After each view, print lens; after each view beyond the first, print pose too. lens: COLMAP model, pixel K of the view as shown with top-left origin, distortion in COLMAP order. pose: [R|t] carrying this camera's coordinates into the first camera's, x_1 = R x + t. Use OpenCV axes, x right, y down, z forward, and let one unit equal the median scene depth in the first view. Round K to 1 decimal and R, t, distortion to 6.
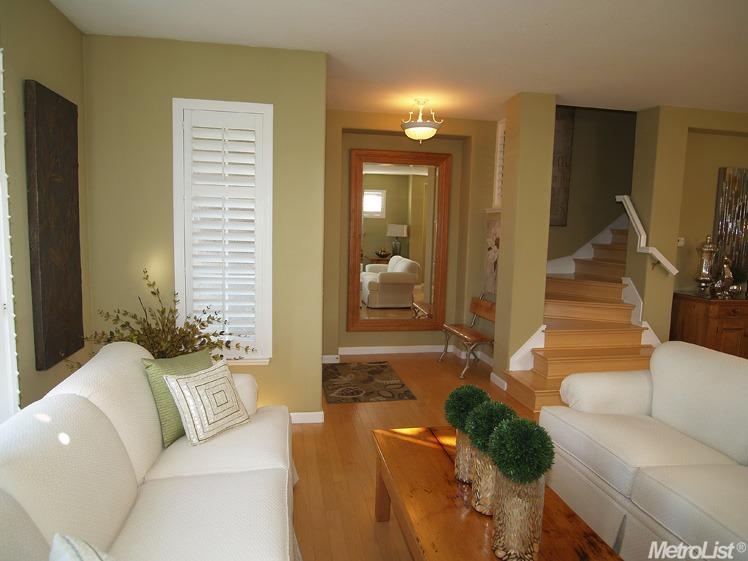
lens RADIAL K [[471.0, 0, 373.7], [0, 471.0, 282.1], [0, 0, 1]] dist [-0.034411, 0.008959]
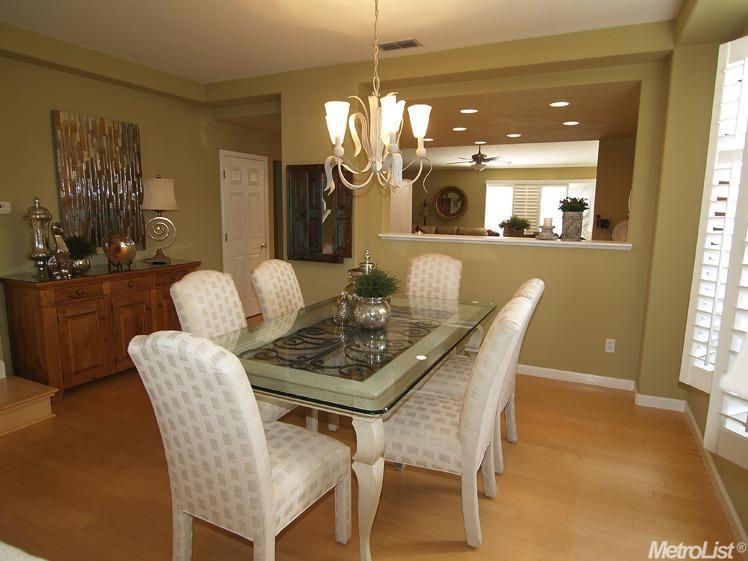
lens RADIAL K [[471.0, 0, 372.6], [0, 471.0, 279.8], [0, 0, 1]] dist [-0.034411, 0.008959]
pose [[0.580201, -0.149441, 0.800646, 0.413405], [0.094007, 0.988741, 0.116425, -0.004690], [-0.809030, 0.007716, 0.587717, 0.108221]]
